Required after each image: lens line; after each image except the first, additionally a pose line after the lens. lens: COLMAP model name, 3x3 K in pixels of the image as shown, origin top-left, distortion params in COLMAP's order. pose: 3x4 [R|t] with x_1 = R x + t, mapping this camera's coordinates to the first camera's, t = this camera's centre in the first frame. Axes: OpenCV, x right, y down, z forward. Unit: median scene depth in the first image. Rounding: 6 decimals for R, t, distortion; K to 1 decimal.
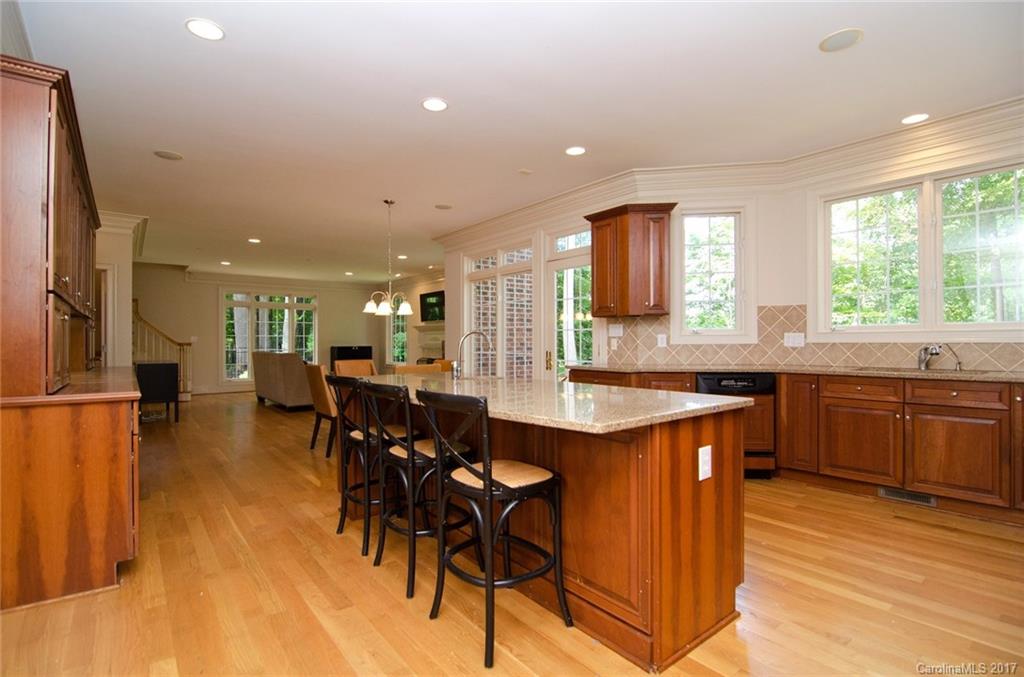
lens RADIAL K [[495.3, 0, 503.5], [0, 495.3, 342.8], [0, 0, 1]] dist [-0.014432, -0.004133]
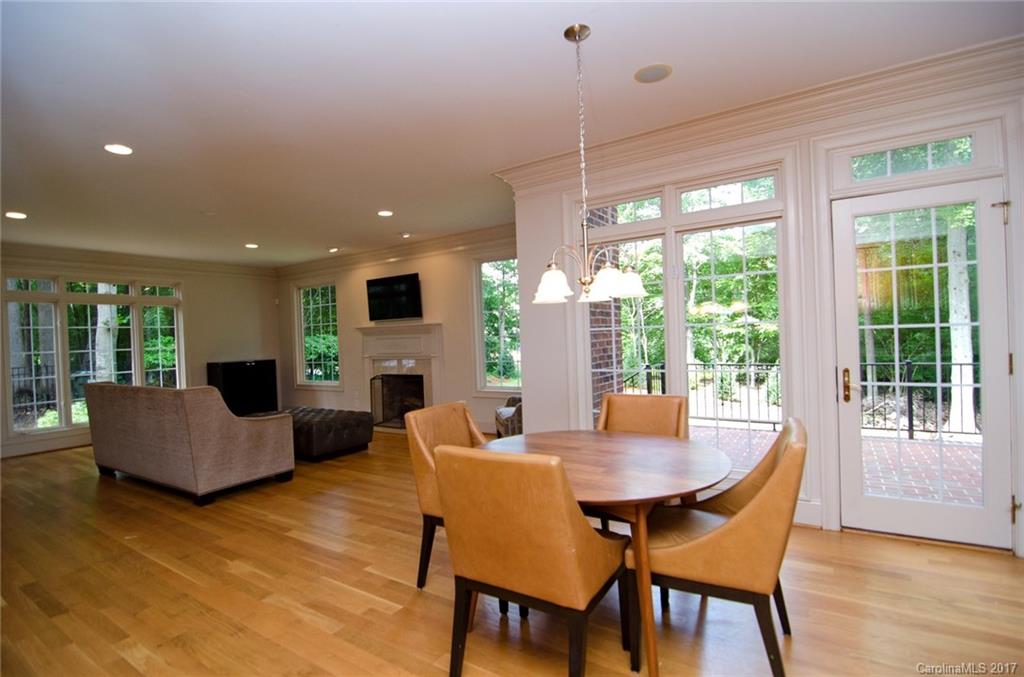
lens RADIAL K [[495.3, 0, 515.1], [0, 495.3, 341.1], [0, 0, 1]] dist [-0.014432, -0.004133]
pose [[0.944687, -0.027904, 0.326785, -0.432609], [0.029456, 0.999566, 0.000198, -0.020158], [-0.326649, 0.009439, 0.945099, 0.634289]]
